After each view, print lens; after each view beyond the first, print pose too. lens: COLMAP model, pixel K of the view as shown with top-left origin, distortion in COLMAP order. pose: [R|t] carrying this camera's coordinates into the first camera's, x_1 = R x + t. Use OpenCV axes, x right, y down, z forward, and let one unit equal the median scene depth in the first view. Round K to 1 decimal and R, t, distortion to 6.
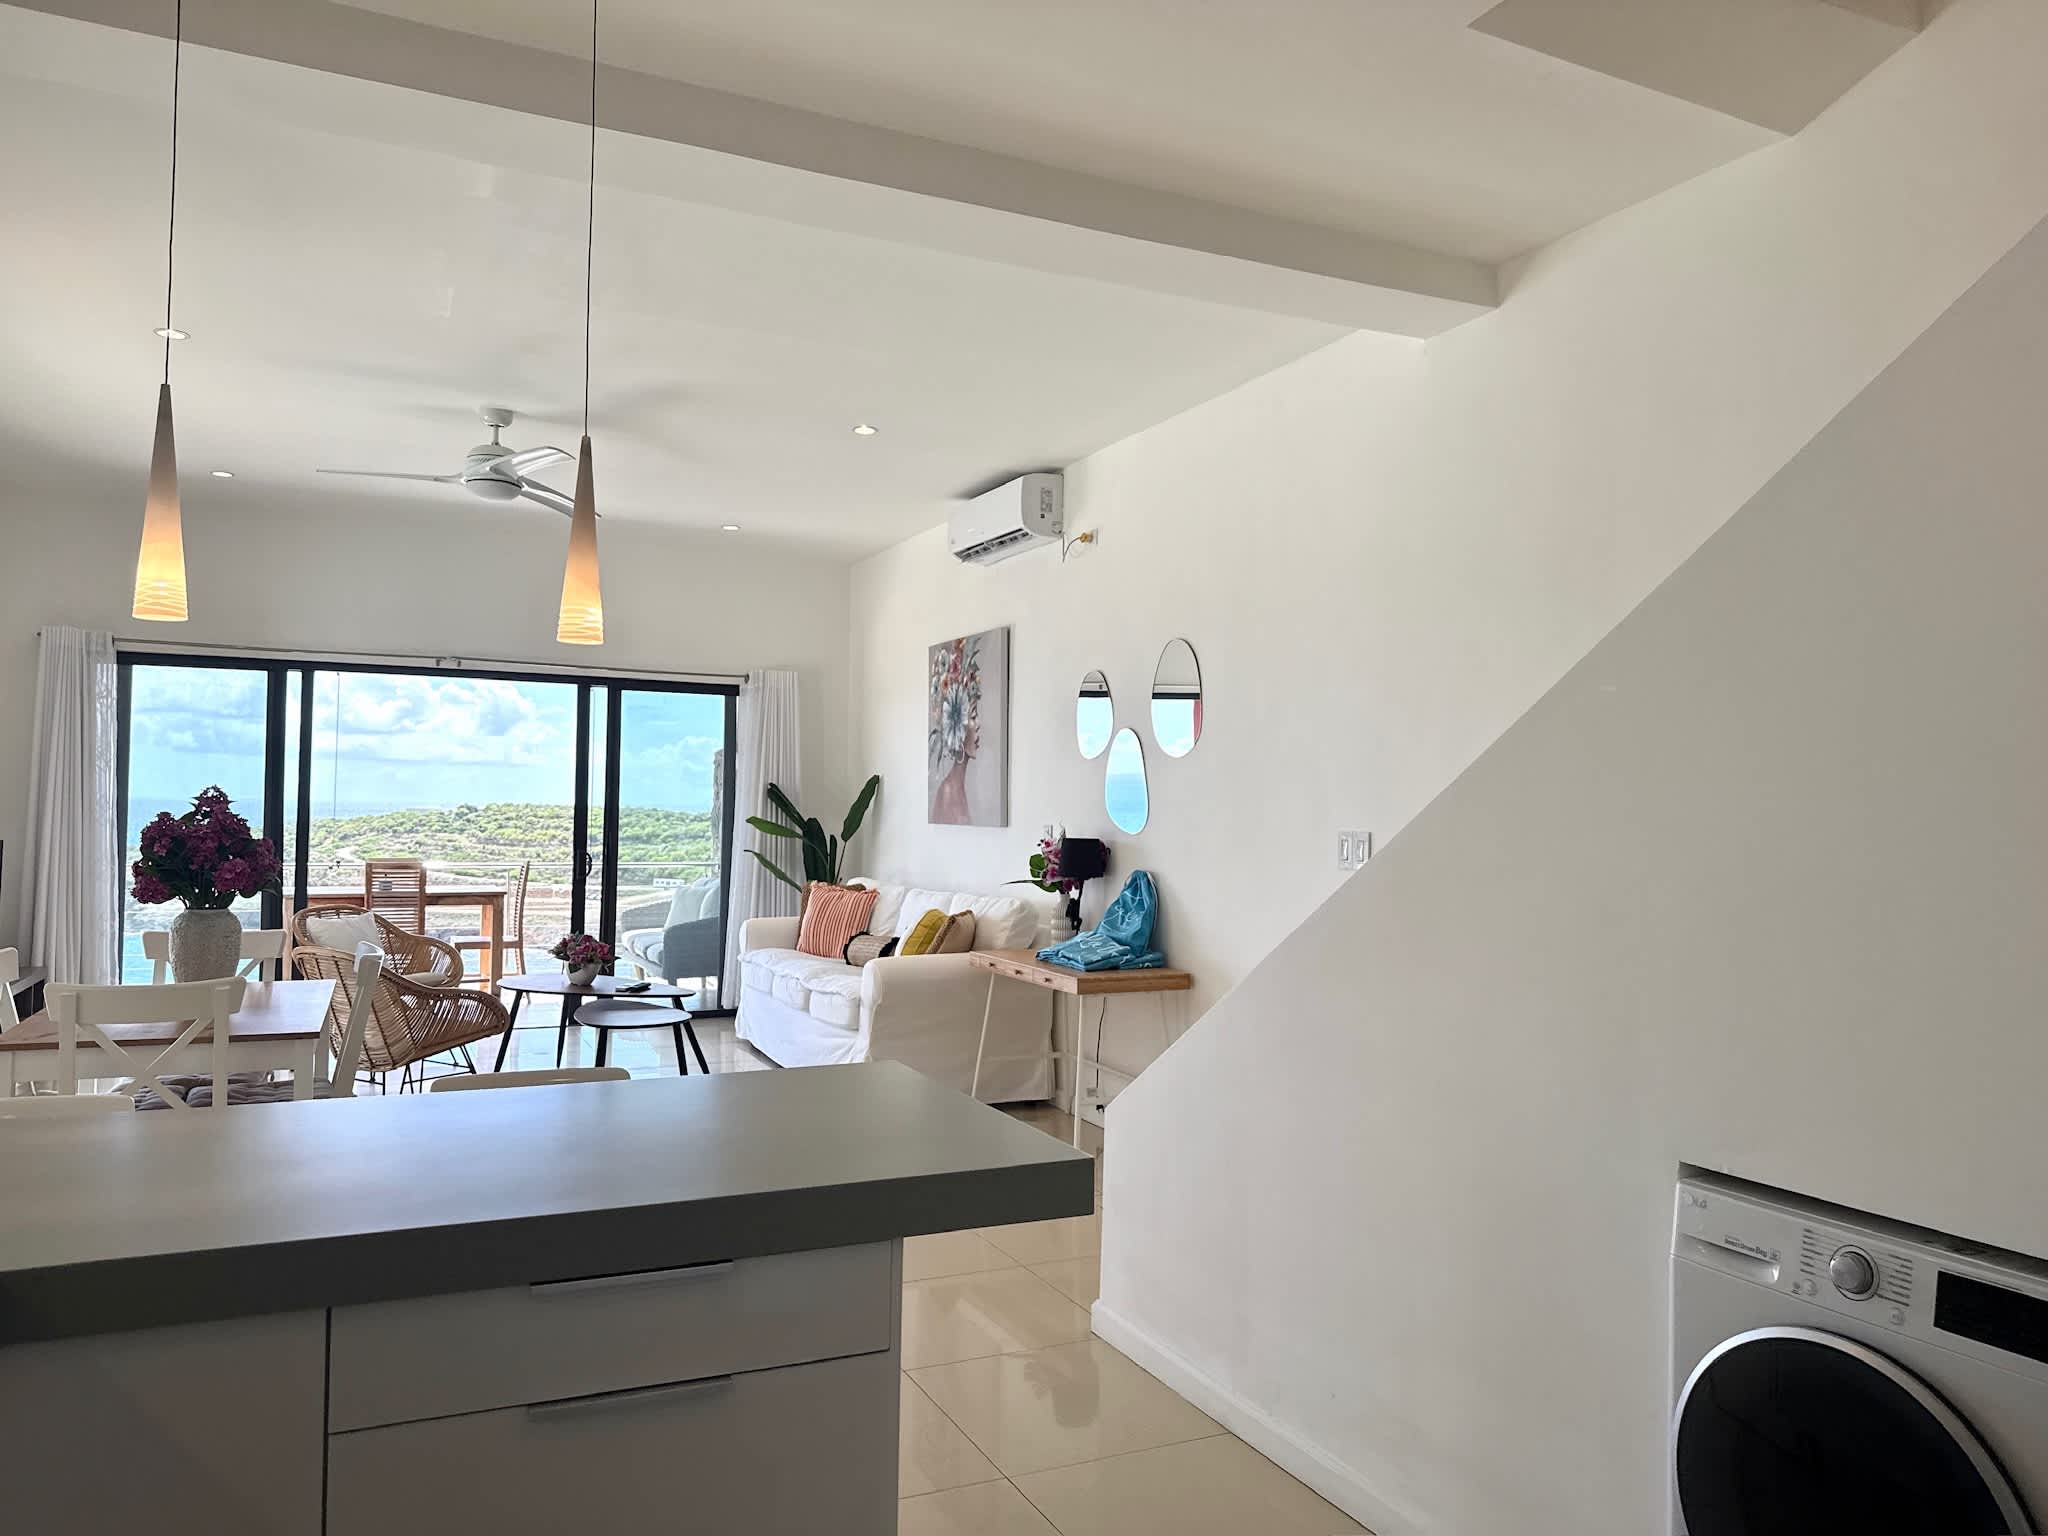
lens RADIAL K [[1436.4, 0, 1024.0], [0, 1436.4, 768.0], [0, 0, 1]] dist [0.169452, -0.350472]
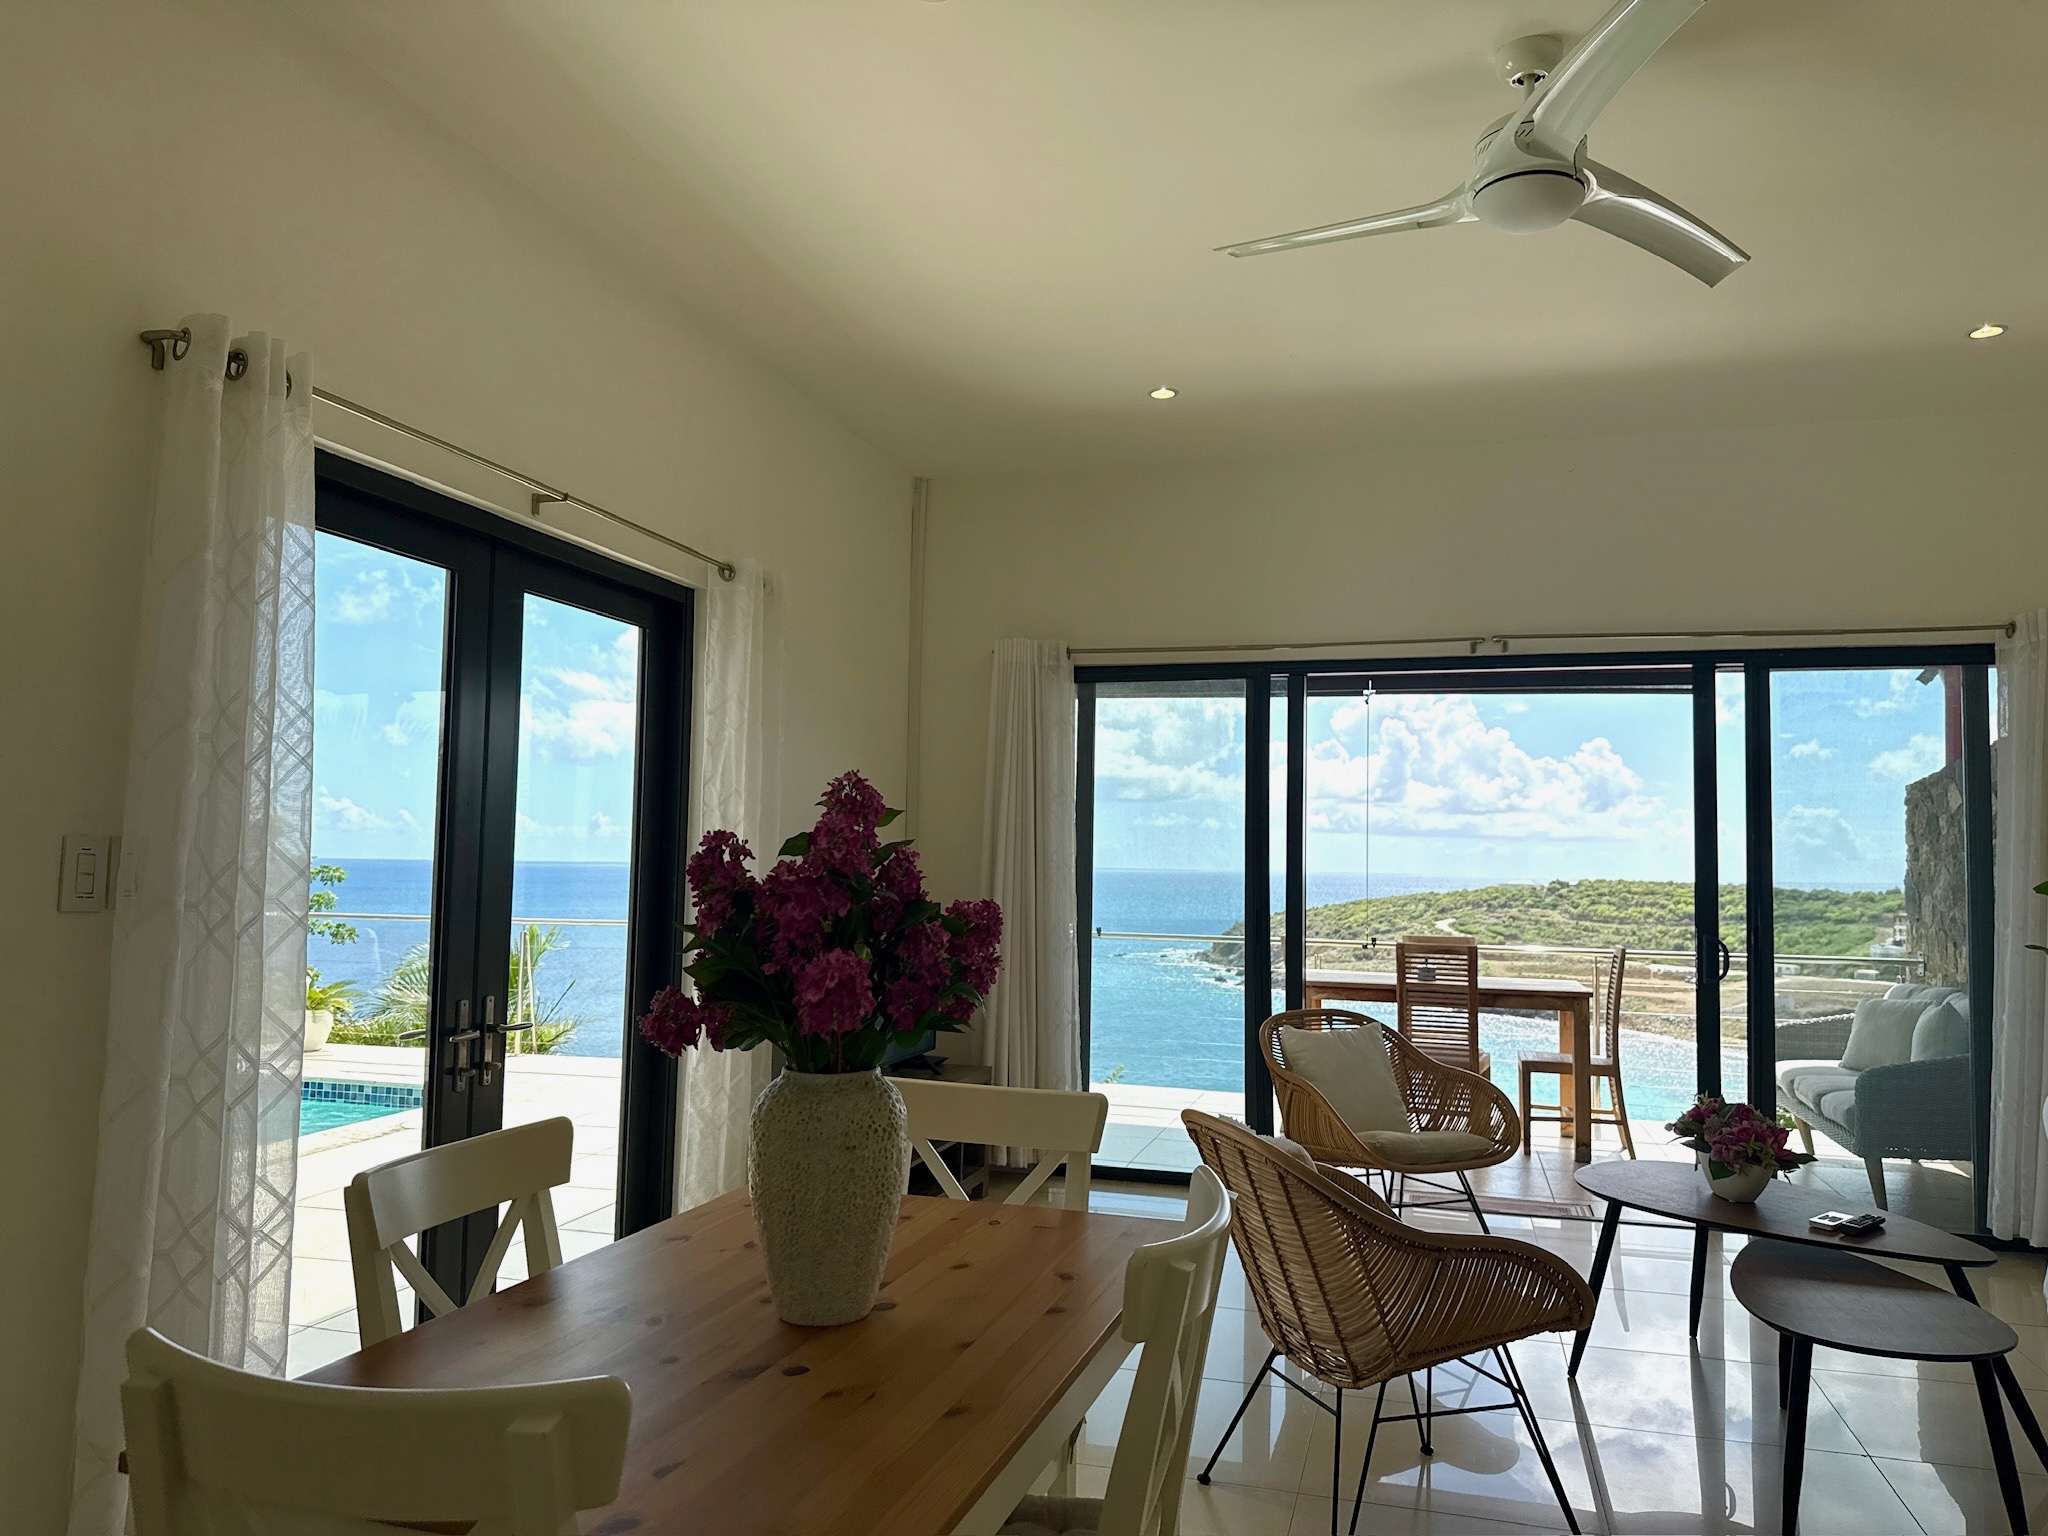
lens RADIAL K [[1448.0, 0, 1024.0], [0, 1448.0, 768.0], [0, 0, 1]] dist [0.036549, -0.059524]
pose [[0.754309, -0.047065, -0.654830, -0.107393], [0.012878, 0.998296, -0.056917, 0.015576], [0.656393, 0.034500, 0.753630, 0.318061]]
